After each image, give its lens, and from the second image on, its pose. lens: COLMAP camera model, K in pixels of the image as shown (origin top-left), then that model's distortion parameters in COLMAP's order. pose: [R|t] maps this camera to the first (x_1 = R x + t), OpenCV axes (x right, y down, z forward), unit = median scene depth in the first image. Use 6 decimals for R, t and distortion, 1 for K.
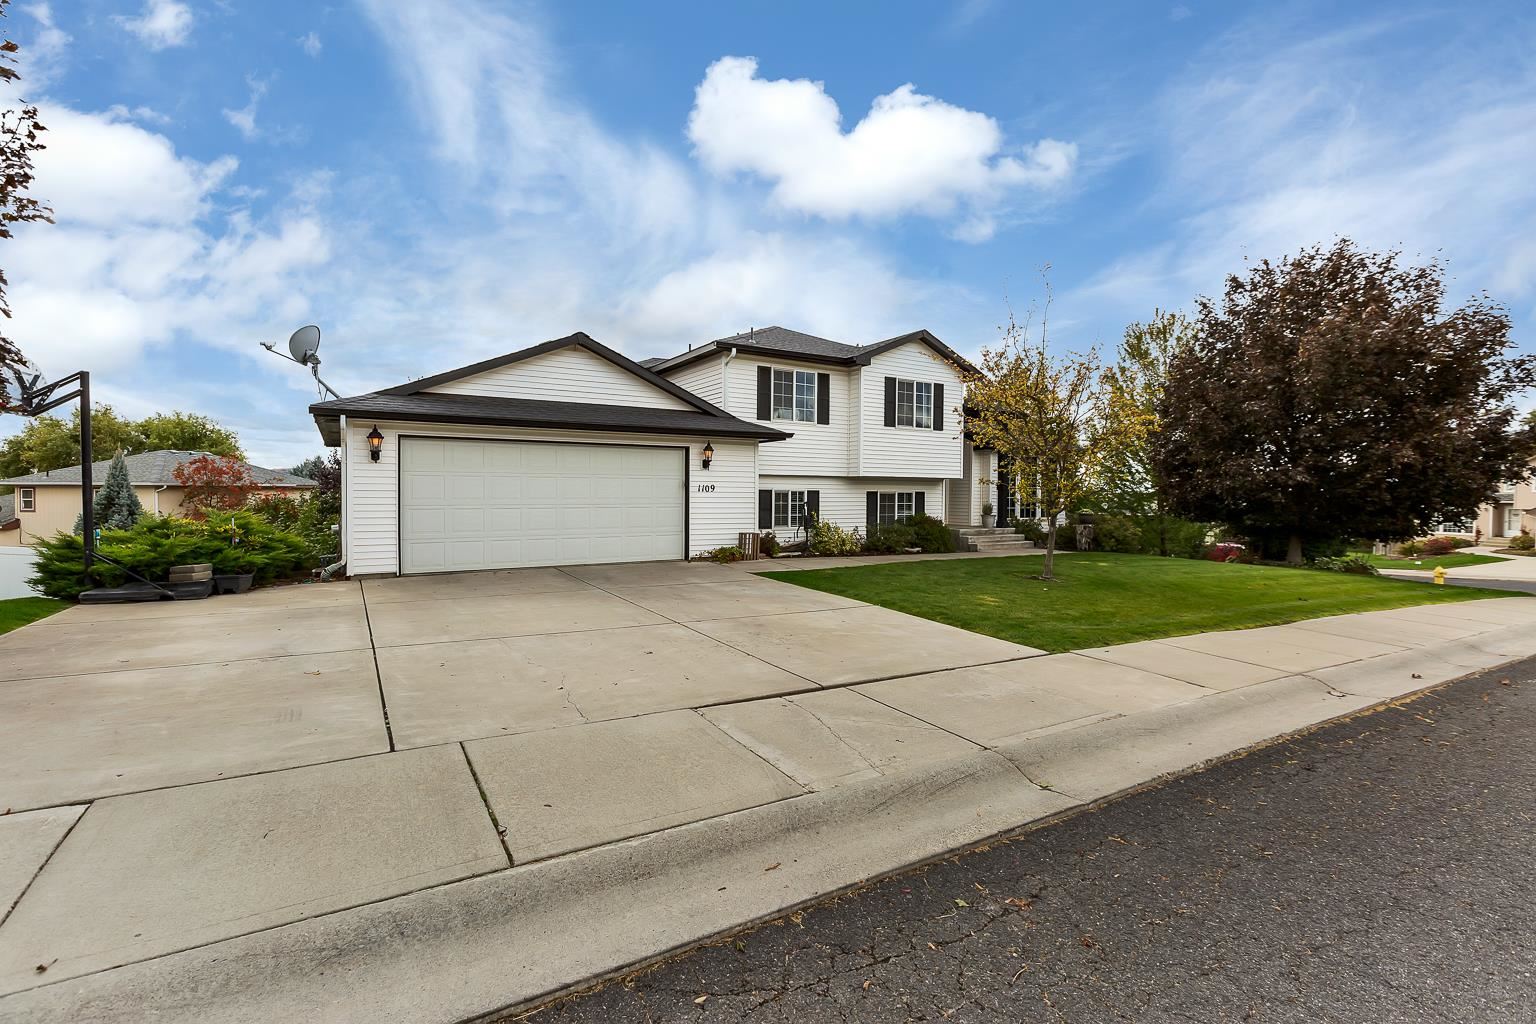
lens RADIAL K [[670.0, 0, 764.4], [0, 670.0, 496.5], [0, 0, 1]] dist [0.000257, -0.000058]
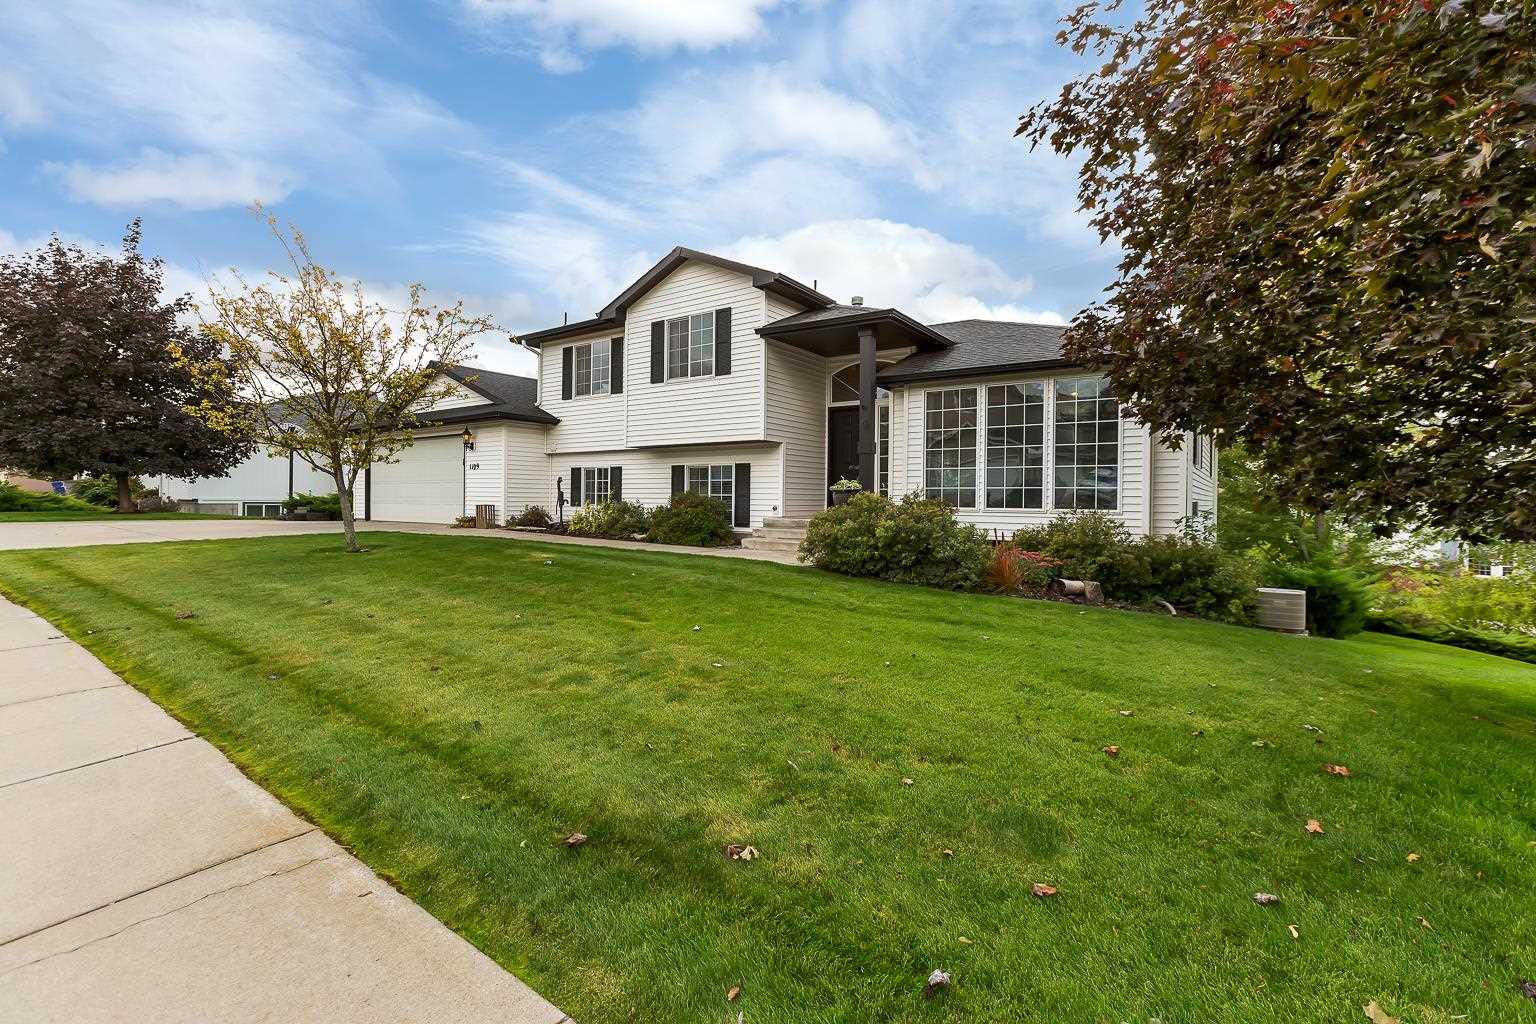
lens RADIAL K [[670.0, 0, 764.4], [0, 670.0, 496.5], [0, 0, 1]] dist [0.000257, -0.000058]
pose [[0.392427, -0.003482, -0.919777, 0.990664], [-0.009667, 0.999922, -0.007910, 0.037073], [0.919732, 0.011995, 0.392362, 0.819214]]
